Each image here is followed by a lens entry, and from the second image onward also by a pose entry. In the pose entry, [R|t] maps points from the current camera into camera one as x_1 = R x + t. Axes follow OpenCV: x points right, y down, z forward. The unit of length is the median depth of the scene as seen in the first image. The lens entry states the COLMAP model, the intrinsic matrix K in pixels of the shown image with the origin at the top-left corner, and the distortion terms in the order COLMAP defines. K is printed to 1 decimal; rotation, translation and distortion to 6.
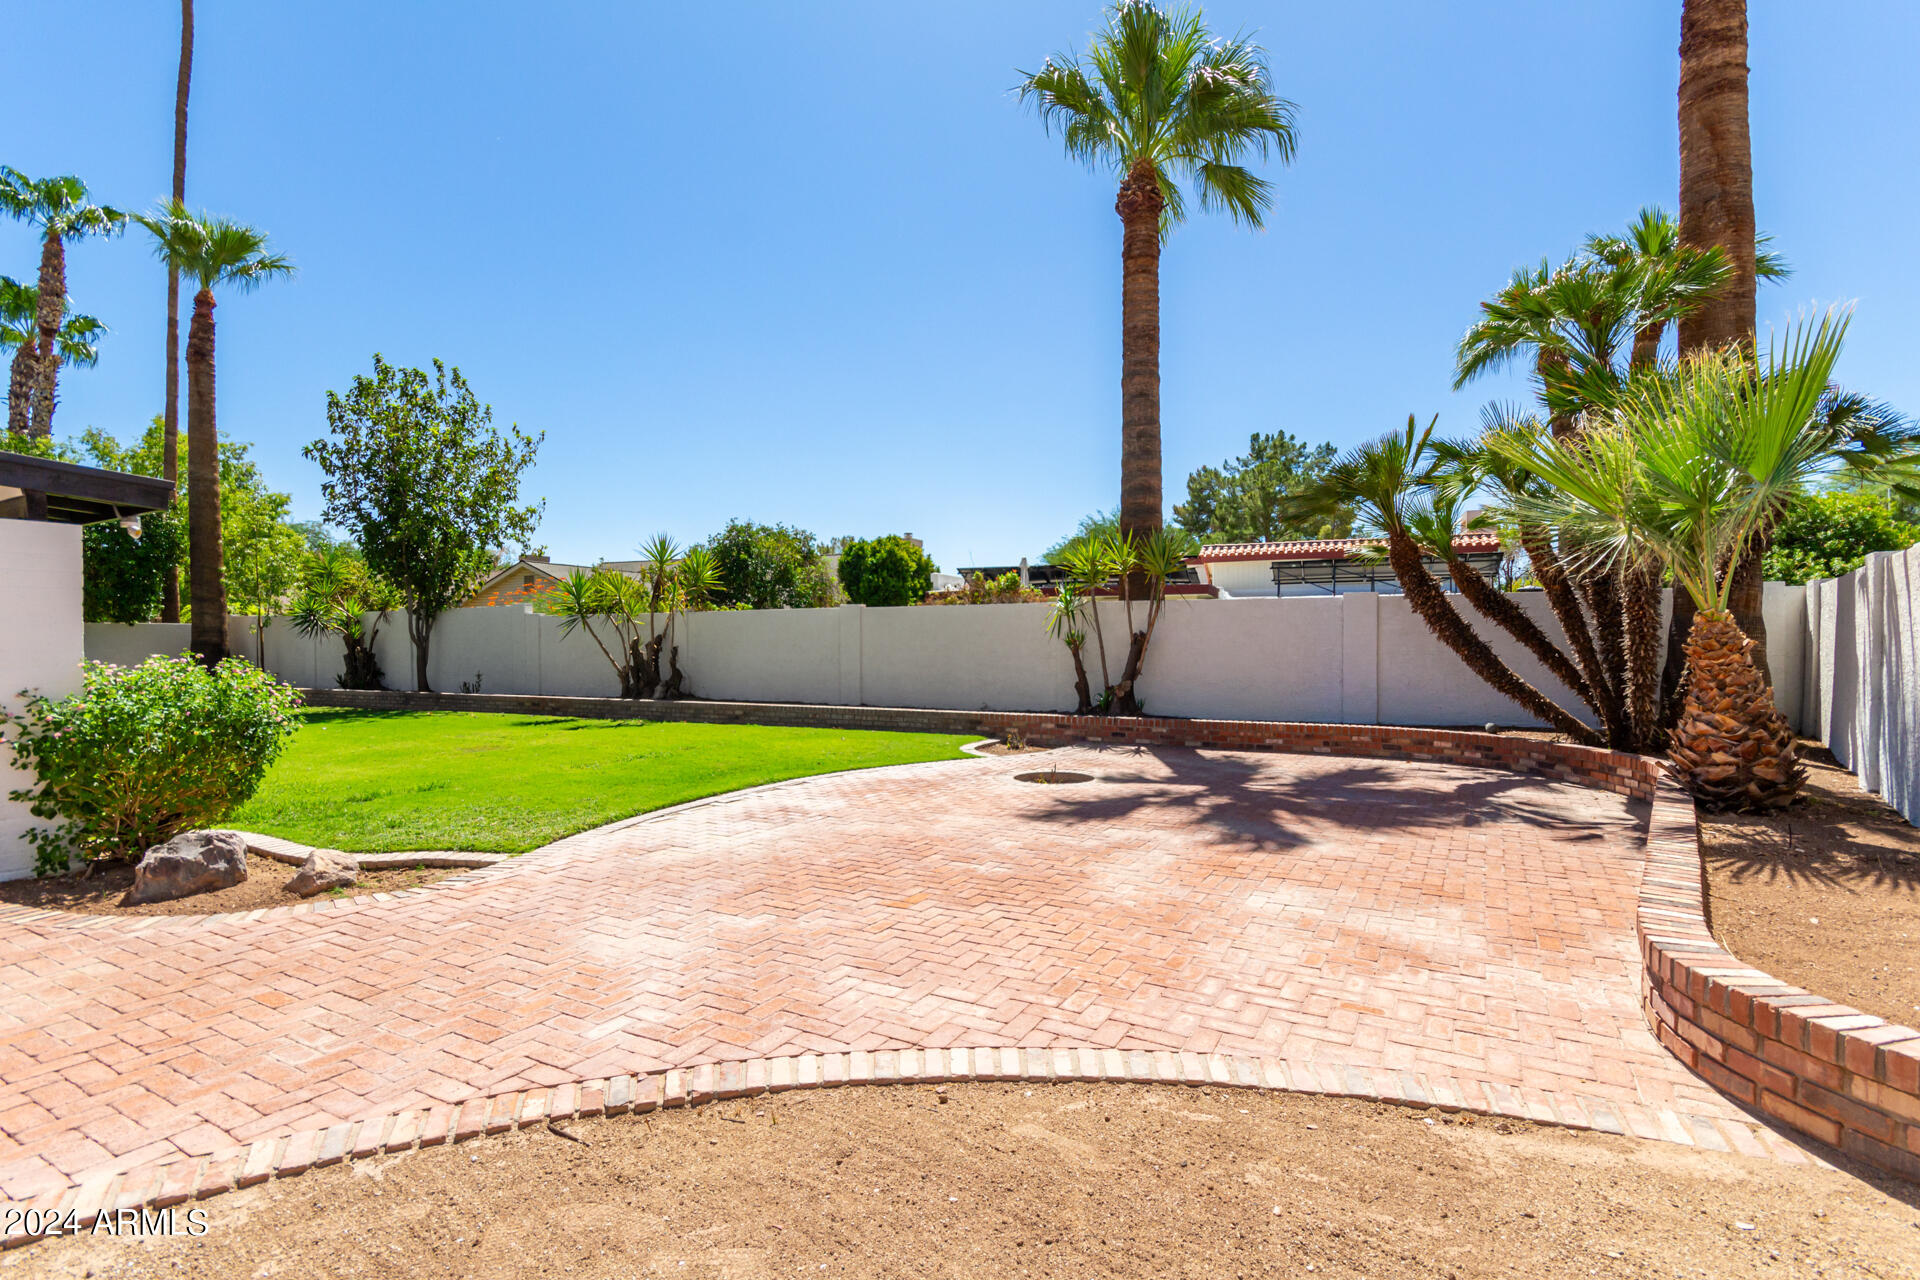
lens RADIAL K [[922.8, 0, 971.8], [0, 922.8, 641.9], [0, 0, 1]] dist [0.016756, -0.008360]
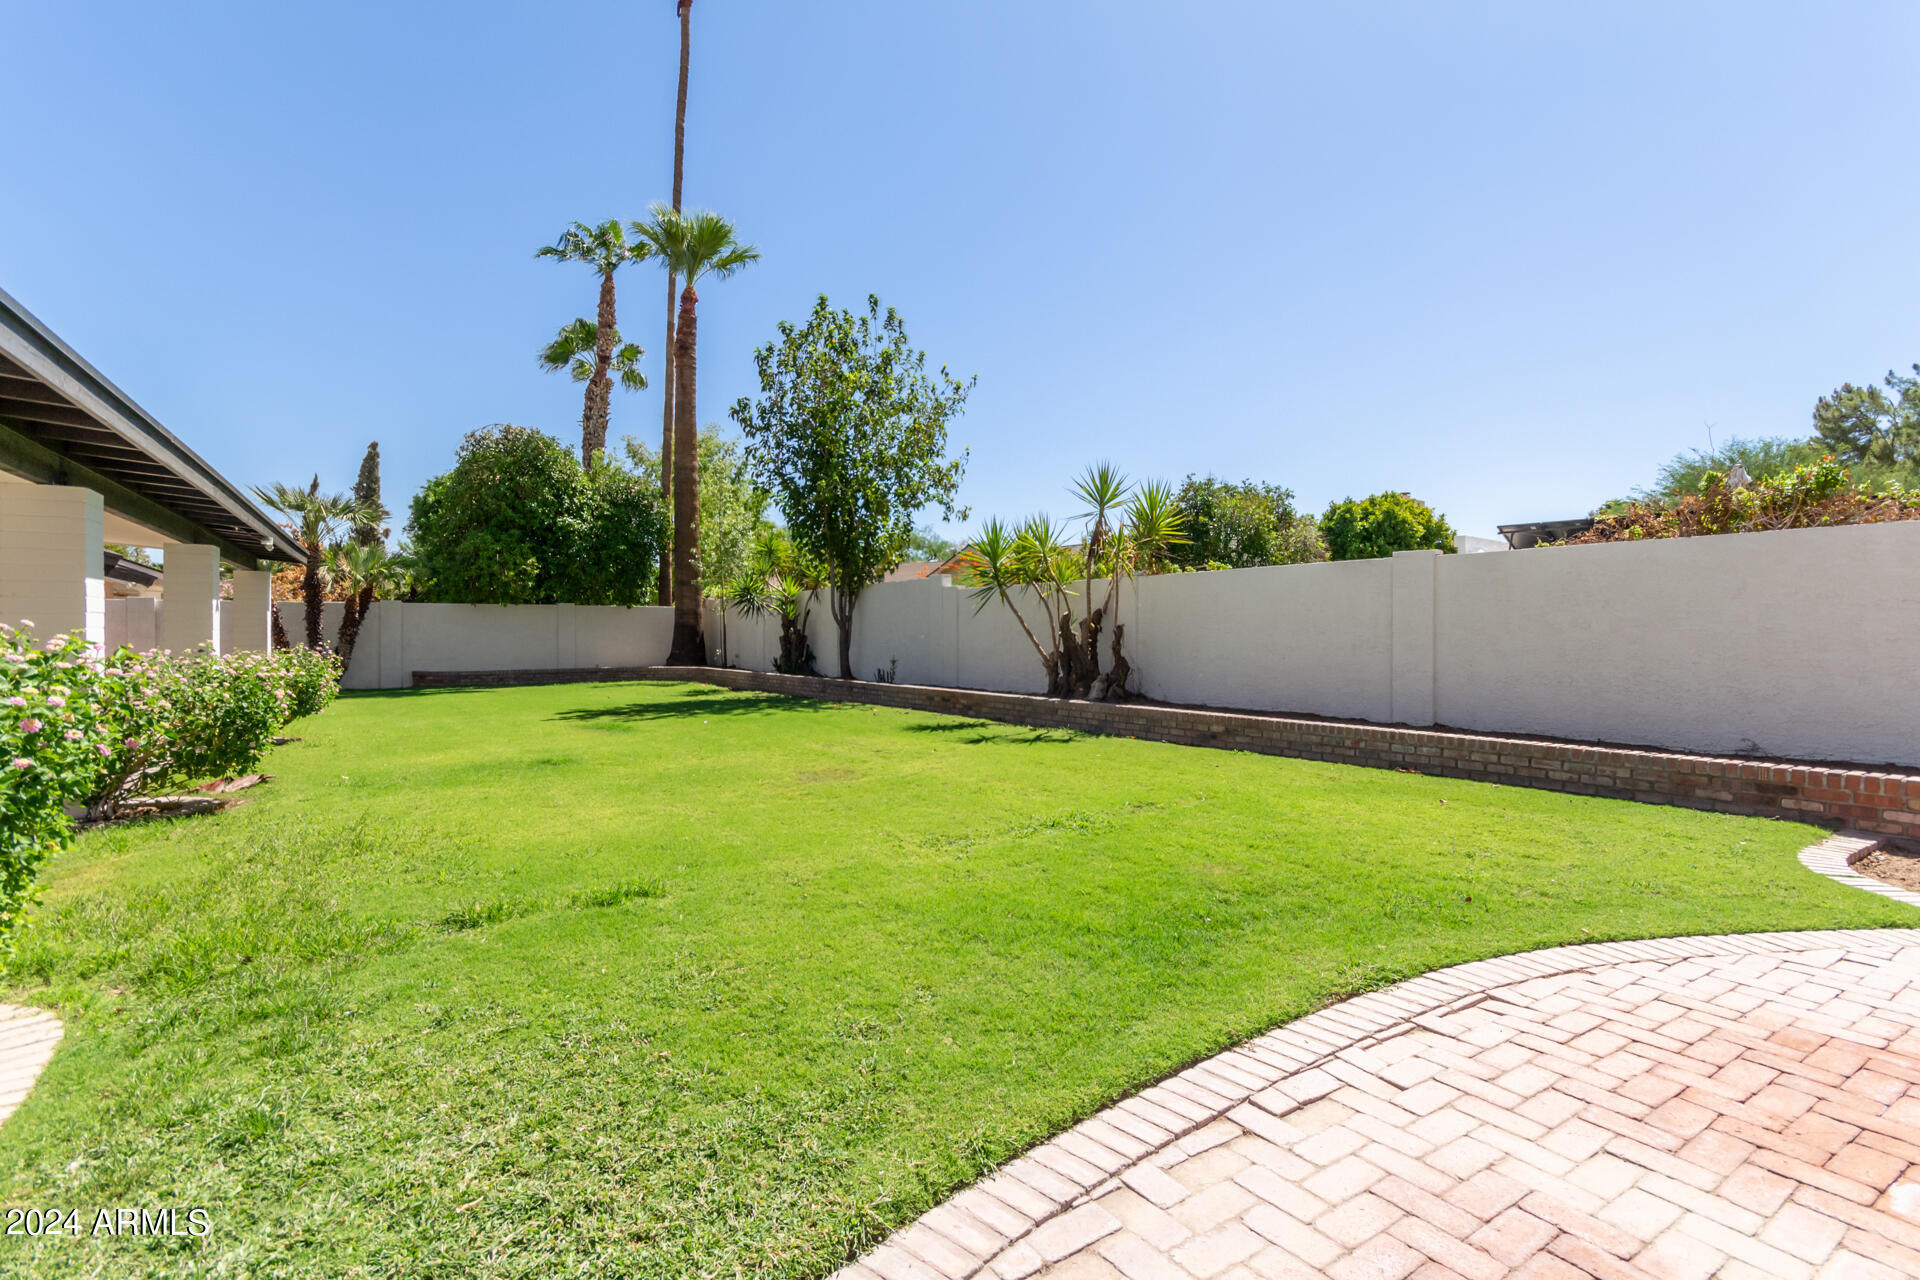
lens RADIAL K [[922.8, 0, 971.8], [0, 922.8, 641.9], [0, 0, 1]] dist [0.016756, -0.008360]
pose [[0.891555, 0.009170, -0.452820, -0.084726], [-0.005339, 0.999938, 0.009739, 0.009266], [0.452881, -0.006265, 0.891549, 0.265668]]
